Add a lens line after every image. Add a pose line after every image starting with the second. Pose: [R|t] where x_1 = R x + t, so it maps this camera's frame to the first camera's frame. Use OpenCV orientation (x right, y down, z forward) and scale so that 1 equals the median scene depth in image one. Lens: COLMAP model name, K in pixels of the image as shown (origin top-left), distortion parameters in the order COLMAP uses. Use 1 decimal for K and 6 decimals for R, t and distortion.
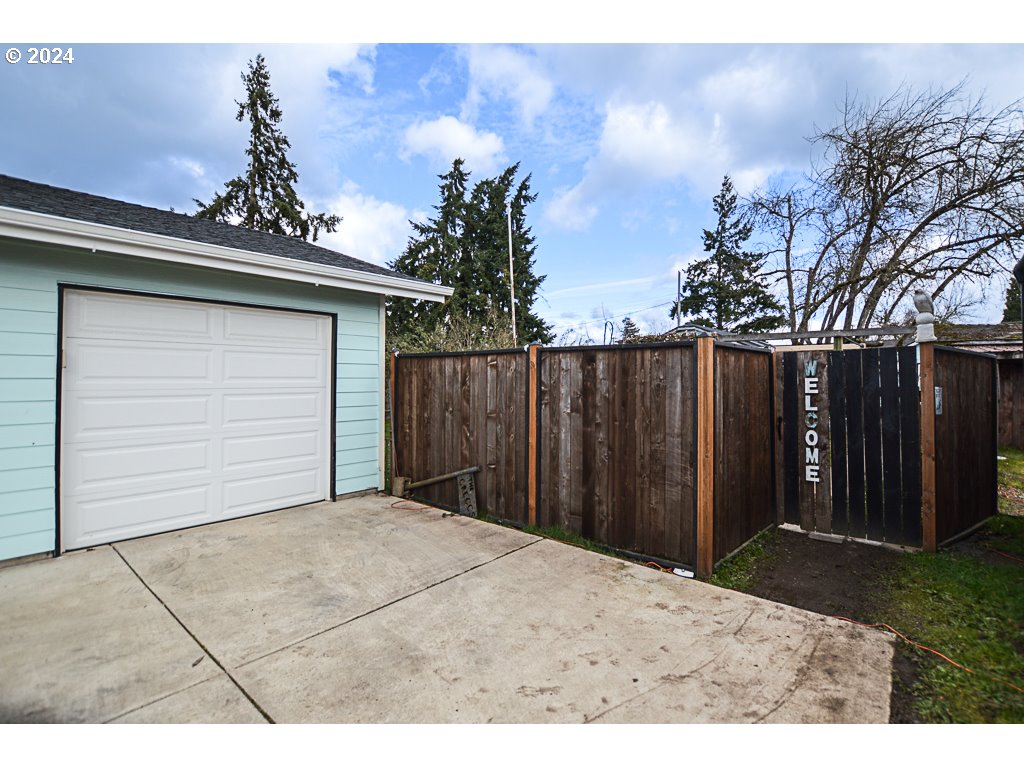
lens RADIAL K [[464.9, 0, 537.8], [0, 464.9, 375.0], [0, 0, 1]] dist [-0.022808, -0.000653]
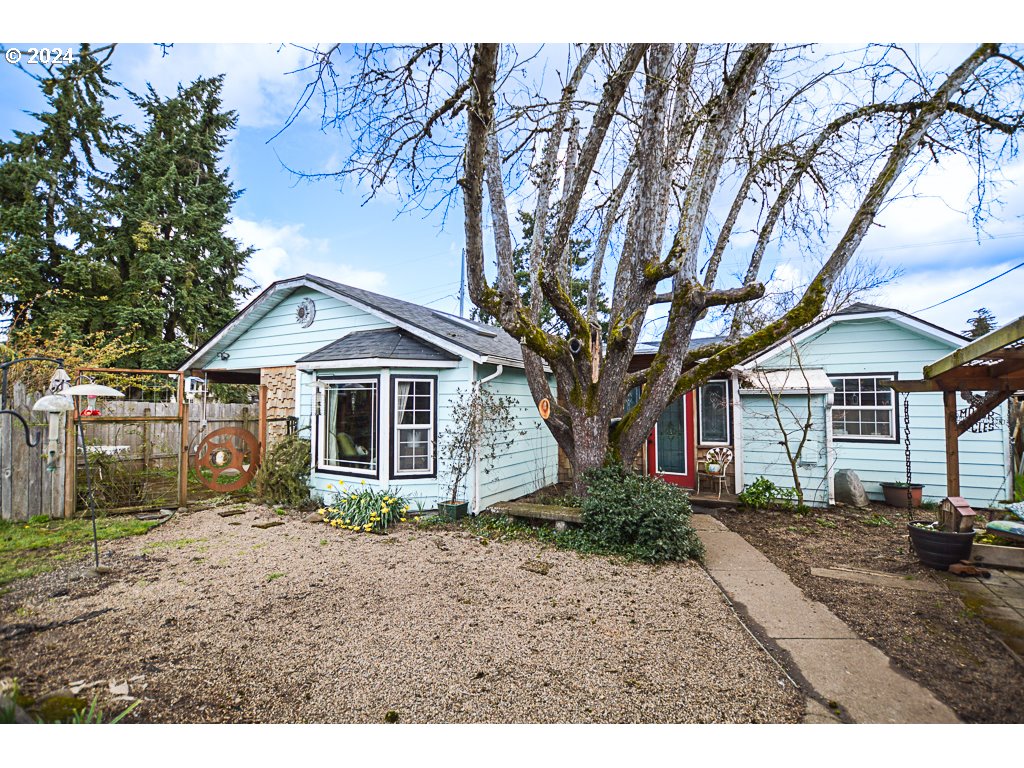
lens RADIAL K [[464.9, 0, 508.0], [0, 464.9, 383.1], [0, 0, 1]] dist [-0.022808, -0.000653]
pose [[0.983552, 0.003890, 0.180581, 0.254848], [0.003865, 0.999086, -0.042572, -0.000396], [-0.180582, 0.042570, 0.982638, 0.345289]]
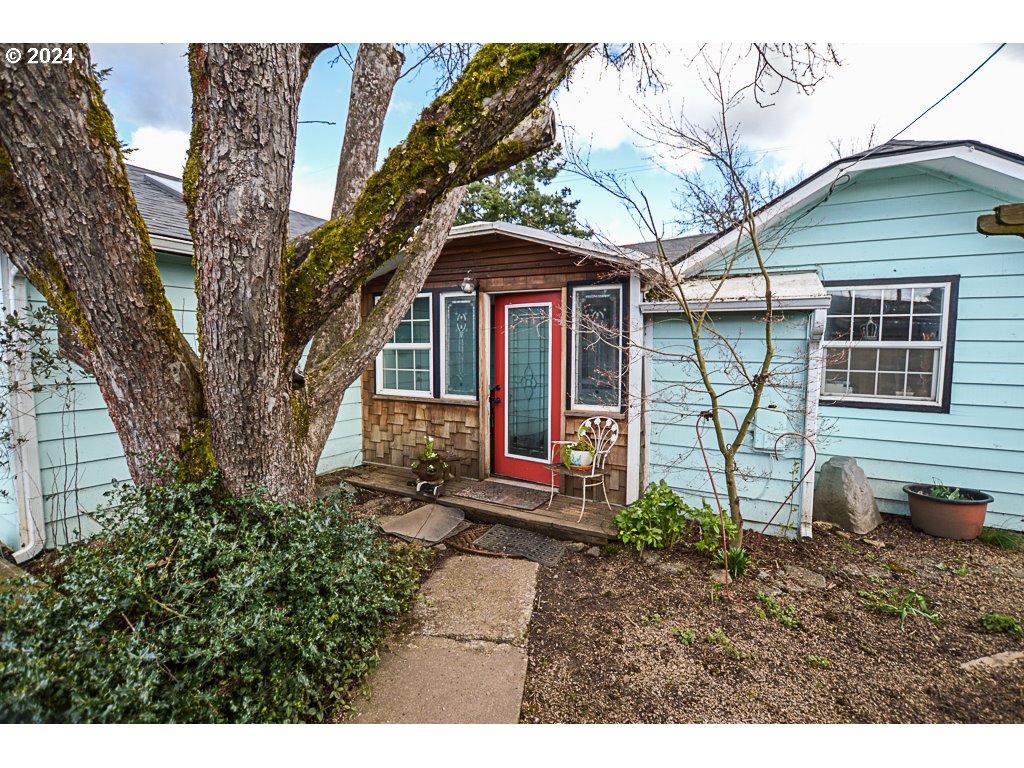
lens RADIAL K [[464.9, 0, 516.9], [0, 464.9, 380.8], [0, 0, 1]] dist [-0.022808, -0.000653]
pose [[0.984520, -0.006964, 0.175131, 0.358126], [-0.005586, 0.997456, 0.071064, 0.004540], [-0.175181, -0.070942, 0.981977, 0.440367]]
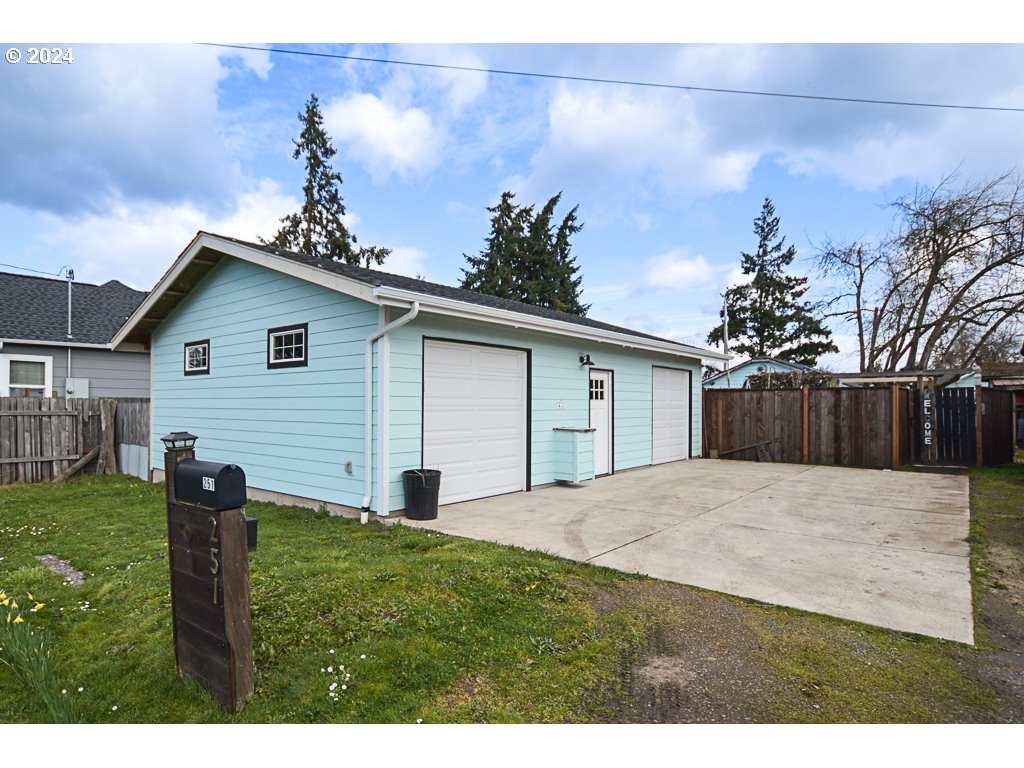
lens RADIAL K [[518.9, 0, 499.6], [0, 518.9, 405.5], [0, 0, 1]] dist [-0.026046, 0.001778]
pose [[0.998448, -0.001293, -0.055679, -0.123499], [0.001551, 0.999988, 0.004591, 0.001598], [0.055673, -0.004671, 0.998438, -0.147046]]
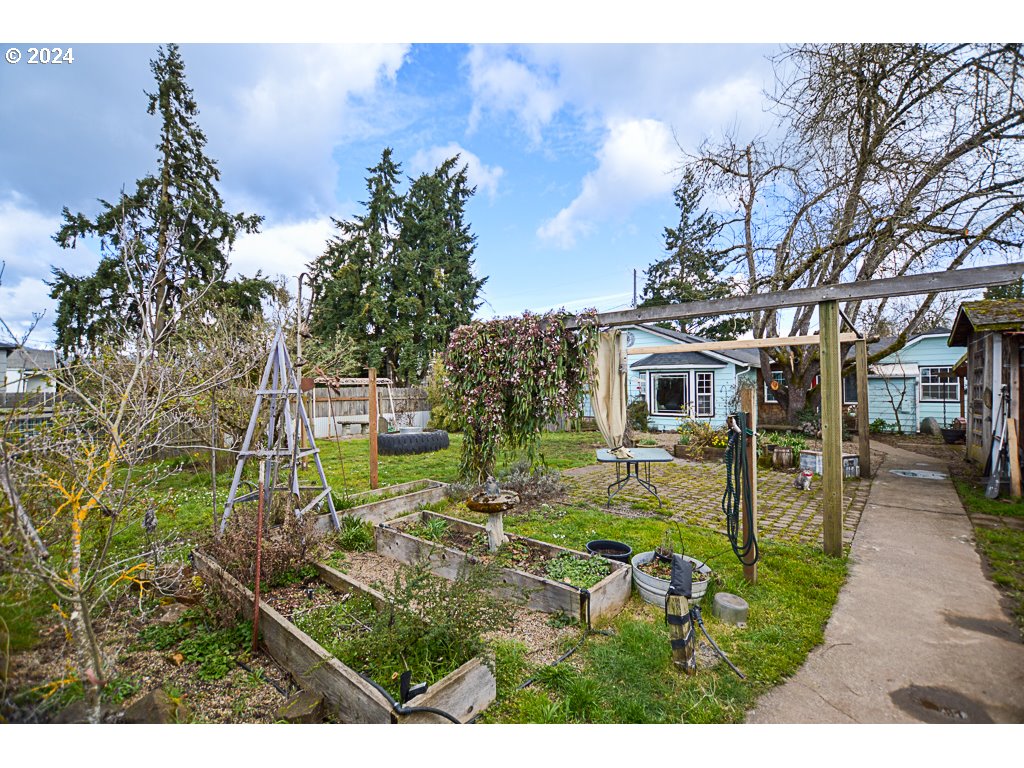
lens RADIAL K [[464.9, 0, 505.3], [0, 464.9, 384.2], [0, 0, 1]] dist [-0.022808, -0.000653]
pose [[0.999841, -0.013448, -0.011689, 0.061983], [0.013397, 0.999901, -0.004404, -0.000656], [0.011747, 0.004247, 0.999922, 0.099380]]
